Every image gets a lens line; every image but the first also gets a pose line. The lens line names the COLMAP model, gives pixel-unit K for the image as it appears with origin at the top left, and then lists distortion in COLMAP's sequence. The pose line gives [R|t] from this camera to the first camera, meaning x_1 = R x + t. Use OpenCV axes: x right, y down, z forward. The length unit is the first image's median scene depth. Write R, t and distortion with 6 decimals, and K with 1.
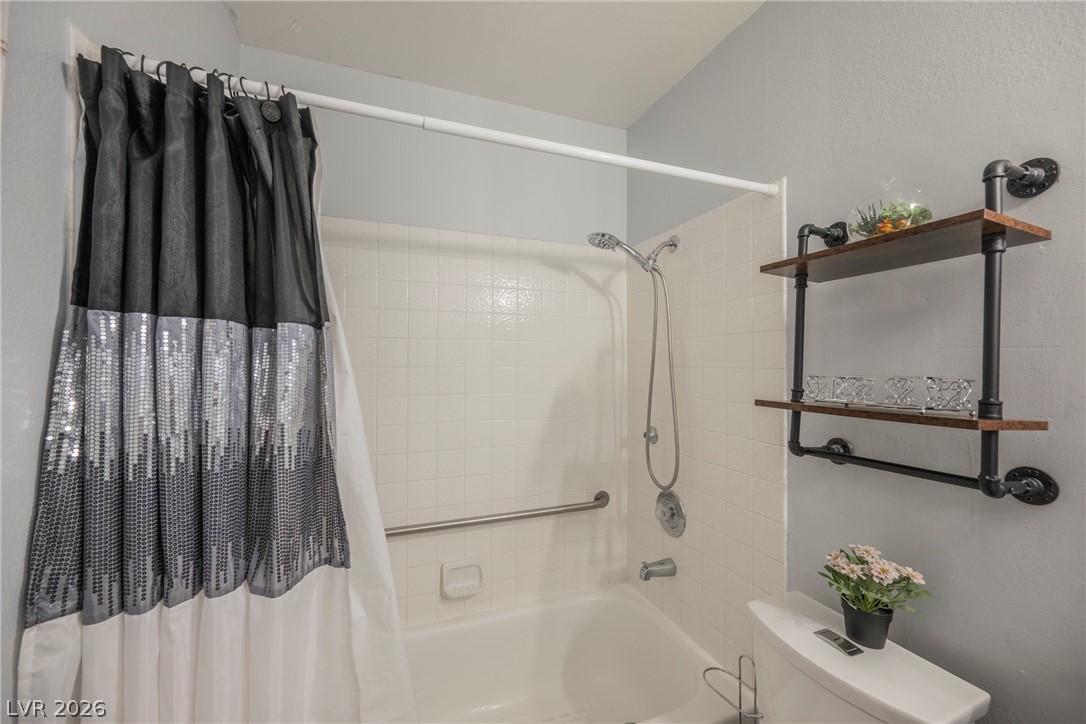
lens RADIAL K [[422.9, 0, 540.9], [0, 422.9, 368.3], [0, 0, 1]] dist [0.000782, 0.000018]
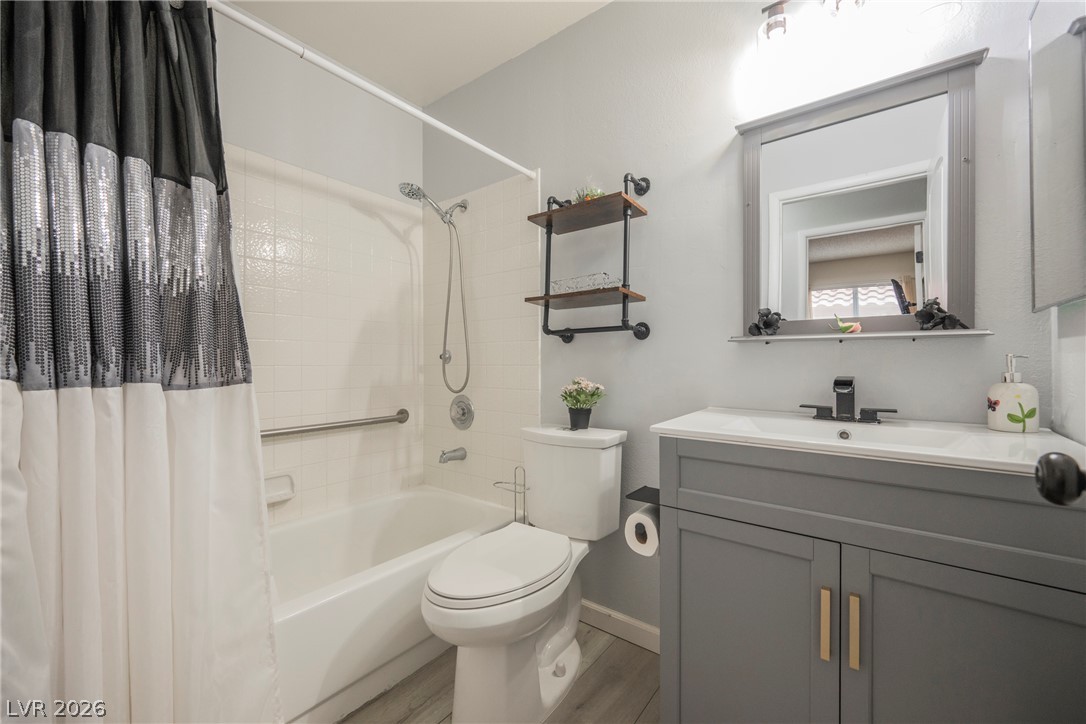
lens RADIAL K [[422.9, 0, 536.2], [0, 422.9, 357.2], [0, 0, 1]] dist [0.000782, 0.000018]
pose [[0.860690, 0.000925, 0.509129, -0.270175], [-0.000566, 0.999999, -0.000859, 0.294789], [-0.509130, 0.000451, 0.860690, -0.399275]]
